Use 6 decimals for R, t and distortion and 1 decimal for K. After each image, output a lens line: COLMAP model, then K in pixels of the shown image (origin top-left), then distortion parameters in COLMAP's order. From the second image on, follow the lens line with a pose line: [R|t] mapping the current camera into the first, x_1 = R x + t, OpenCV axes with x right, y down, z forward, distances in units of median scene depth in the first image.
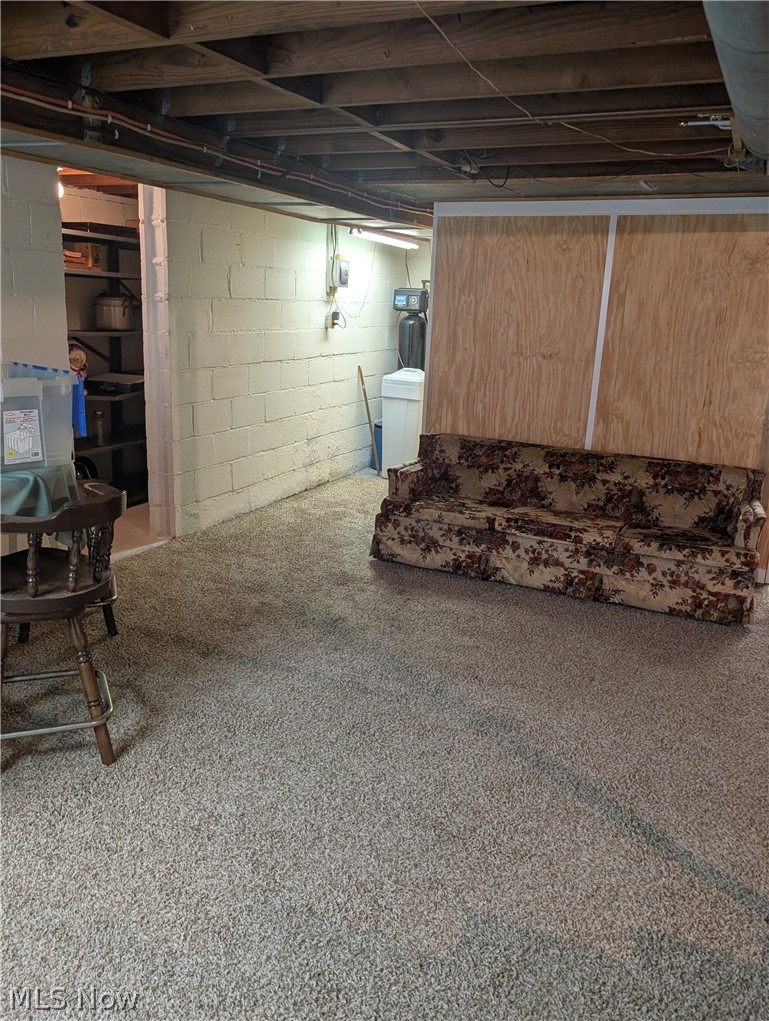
lens RADIAL K [[774.0, 0, 382.1], [0, 774.0, 505.7], [0, 0, 1]] dist [0.003151, 0.004451]
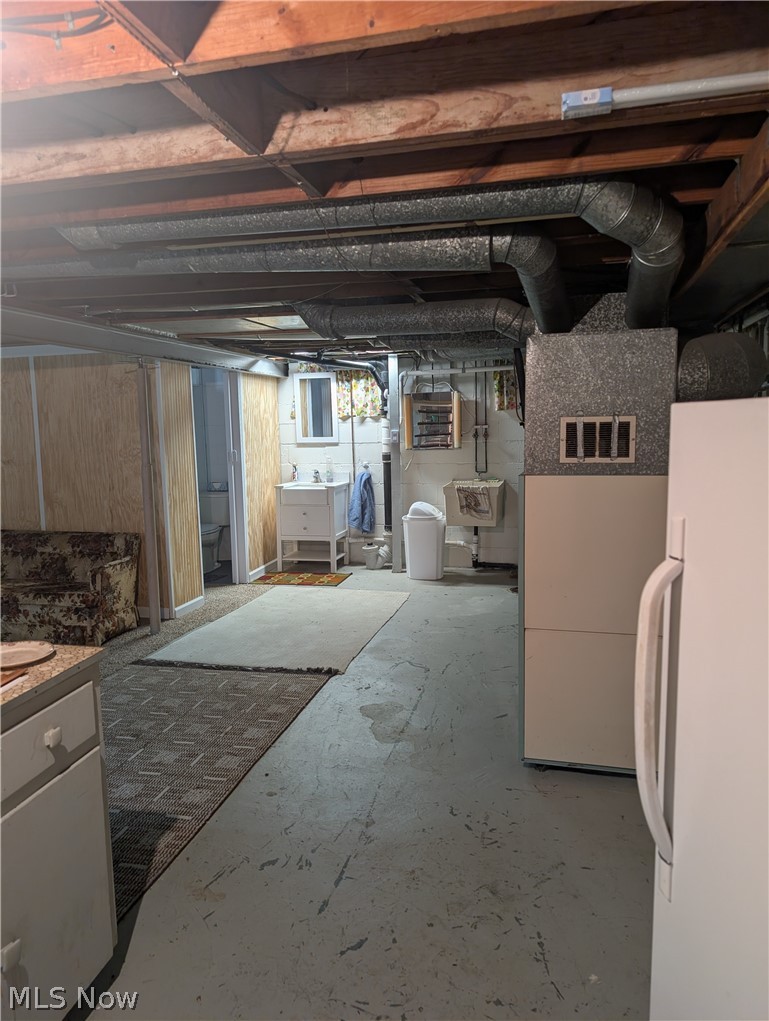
lens RADIAL K [[721.4, 0, 383.6], [0, 721.4, 515.9], [0, 0, 1]] dist [0.000474, -0.000762]
pose [[0.984075, -0.084786, 0.156229, 0.688725], [0.102575, 0.988673, -0.109560, 0.101624], [-0.145170, 0.123840, 0.981626, -0.294230]]
